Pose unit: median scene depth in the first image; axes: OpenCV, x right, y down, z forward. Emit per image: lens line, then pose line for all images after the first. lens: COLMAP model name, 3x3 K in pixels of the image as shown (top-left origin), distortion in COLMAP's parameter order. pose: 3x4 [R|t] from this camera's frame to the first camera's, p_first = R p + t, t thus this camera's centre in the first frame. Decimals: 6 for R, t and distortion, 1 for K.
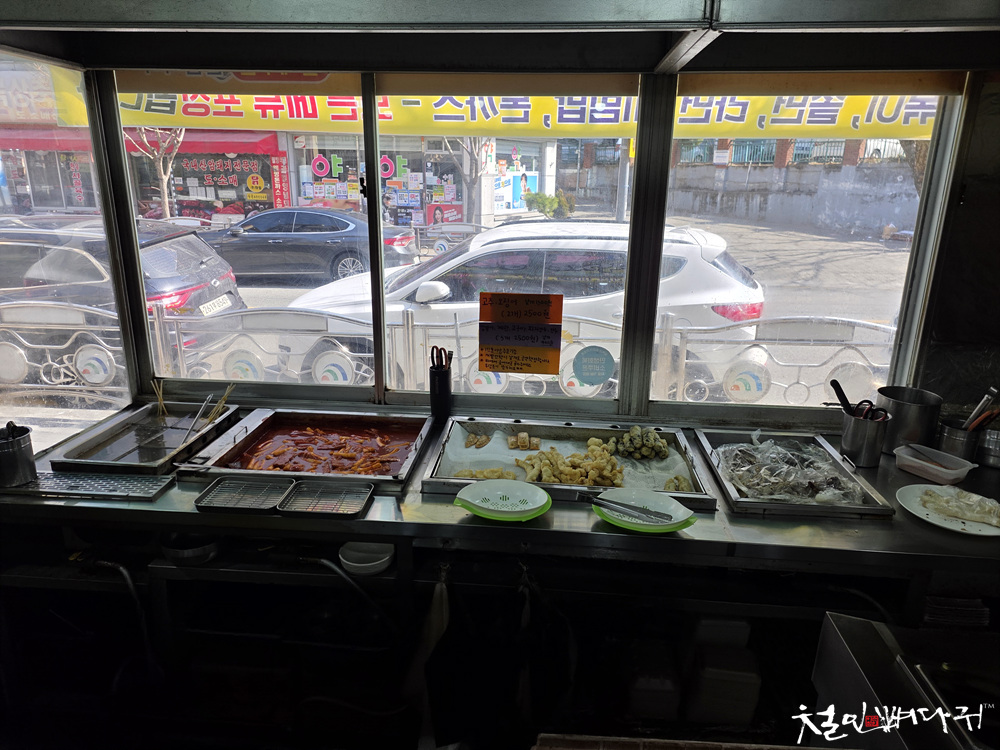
lens RADIAL K [[677.3, 0, 501.5], [0, 677.3, 374.7], [0, 0, 1]] dist [0.011986, -0.000862]
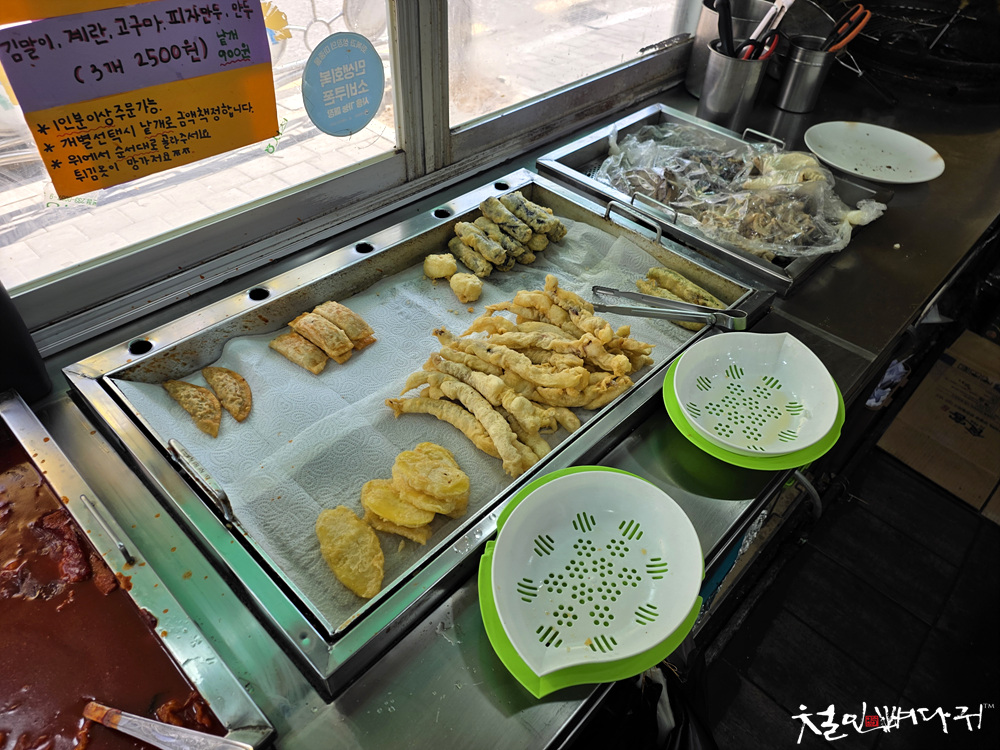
lens RADIAL K [[677.3, 0, 501.9], [0, 677.3, 381.0], [0, 0, 1]] dist [0.011986, -0.000862]
pose [[0.615416, -0.528034, 0.585186, -0.141336], [0.175797, 0.815683, 0.551141, -0.077966], [-0.768348, -0.236307, 0.594812, 0.644556]]
